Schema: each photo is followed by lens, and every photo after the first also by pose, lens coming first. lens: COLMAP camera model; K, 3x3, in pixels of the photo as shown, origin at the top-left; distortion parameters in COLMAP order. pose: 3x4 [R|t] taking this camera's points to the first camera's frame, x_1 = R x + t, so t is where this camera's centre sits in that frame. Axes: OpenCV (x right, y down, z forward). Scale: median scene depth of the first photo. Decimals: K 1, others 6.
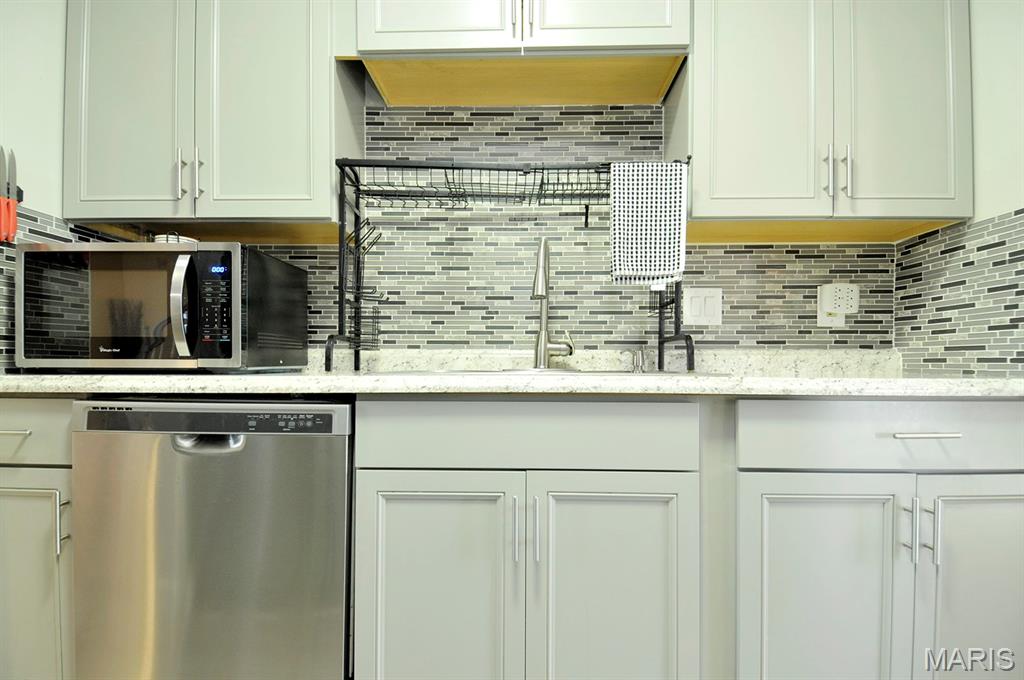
lens RADIAL K [[534.0, 0, 513.3], [0, 534.0, 371.1], [0, 0, 1]] dist [0.027710, -0.034918]
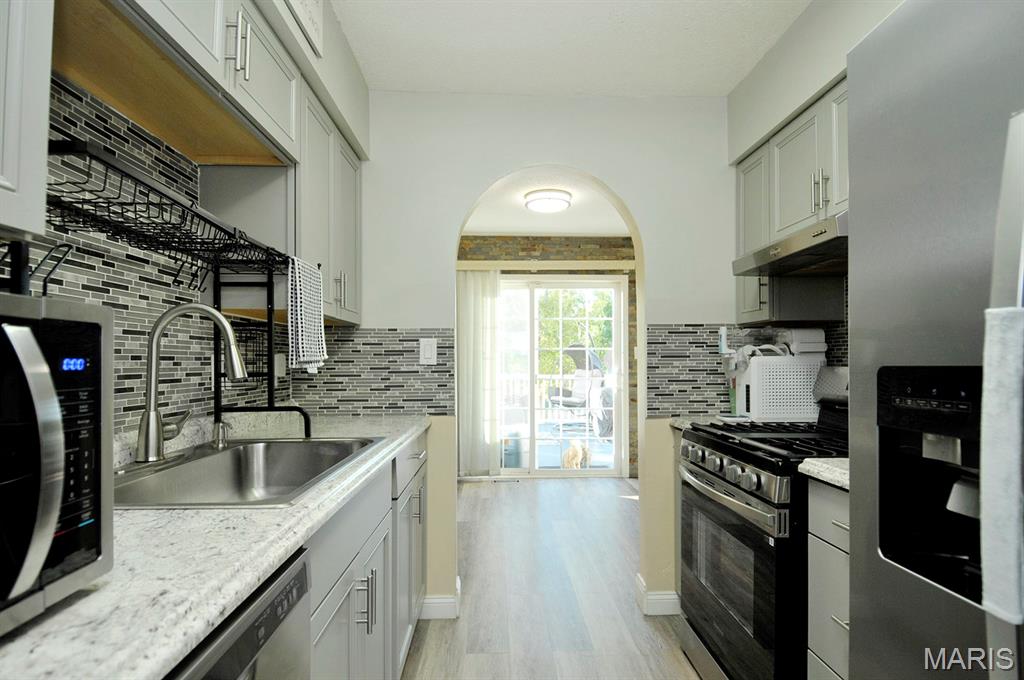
lens RADIAL K [[534.0, 0, 525.0], [0, 534.0, 358.1], [0, 0, 1]] dist [0.027710, -0.034918]
pose [[-0.078737, 0.004561, 0.996885, -0.731759], [0.014775, 0.999885, -0.003408, -0.135266], [-0.996786, 0.014460, -0.078795, 0.491128]]
